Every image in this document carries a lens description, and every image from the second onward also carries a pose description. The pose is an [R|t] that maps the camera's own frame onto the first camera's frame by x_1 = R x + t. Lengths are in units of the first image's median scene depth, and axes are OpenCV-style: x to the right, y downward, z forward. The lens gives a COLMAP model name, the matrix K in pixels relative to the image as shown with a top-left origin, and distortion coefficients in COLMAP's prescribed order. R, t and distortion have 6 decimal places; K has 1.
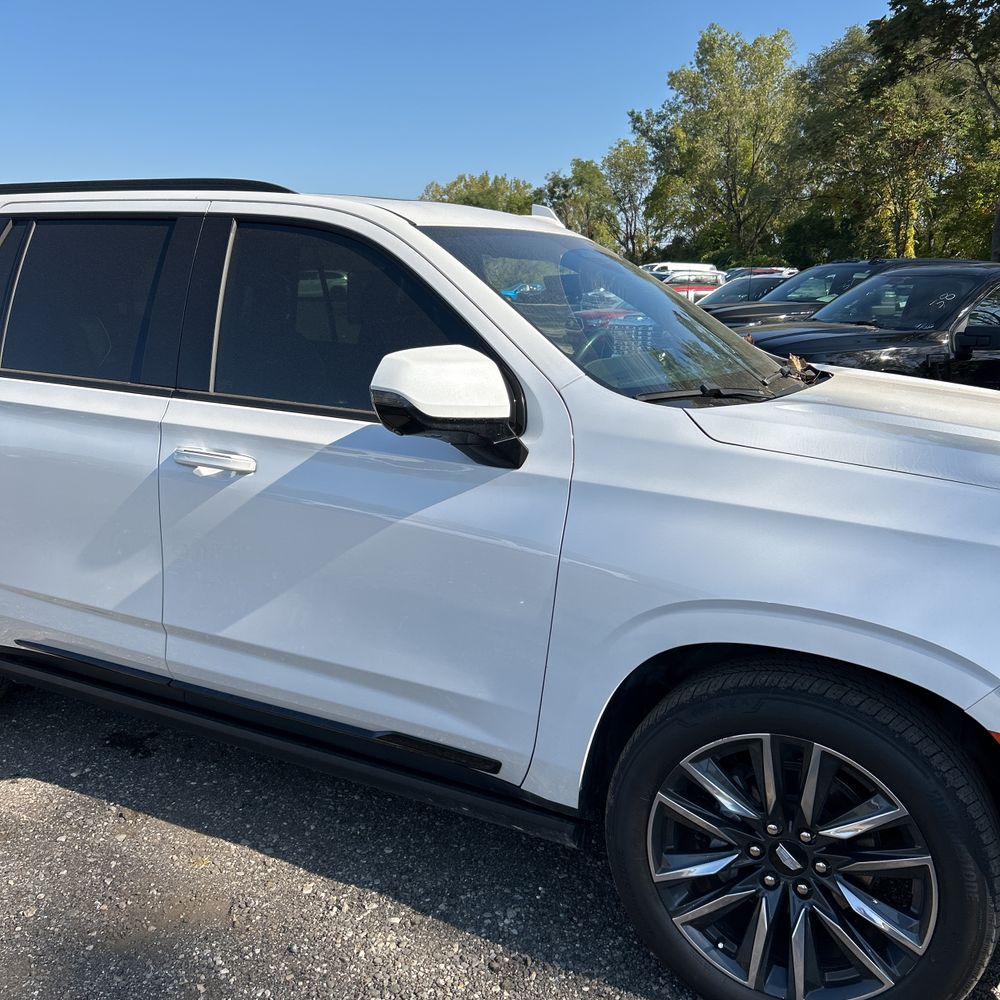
lens RADIAL K [[1014.6, 0, 500.5], [0, 1014.6, 488.5], [0, 0, 1]] dist [0.022233, -0.002269]
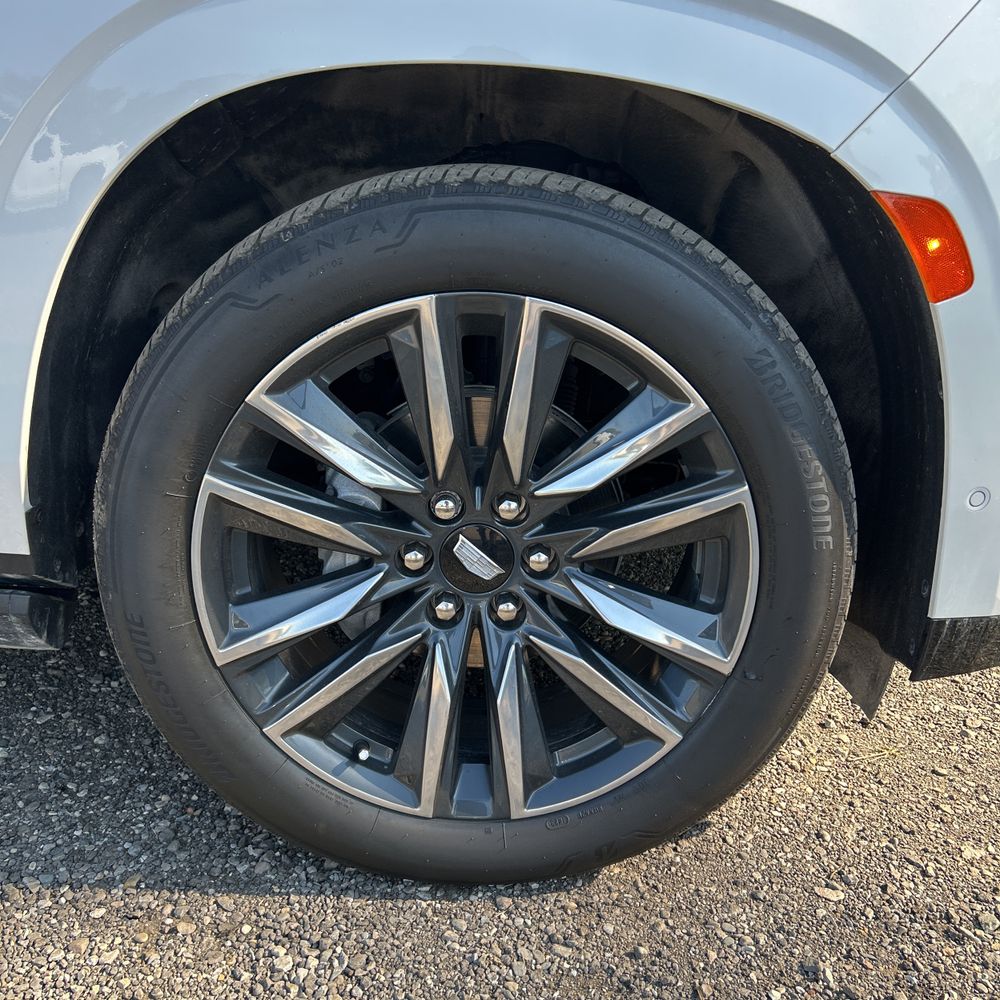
lens RADIAL K [[1014.6, 0, 500.5], [0, 1014.6, 488.5], [0, 0, 1]] dist [0.022233, -0.002269]
pose [[0.893792, -0.131418, 0.428796, 0.077788], [0.072810, 0.985940, 0.150404, 0.248833], [-0.442532, -0.103209, 0.890793, 0.538630]]
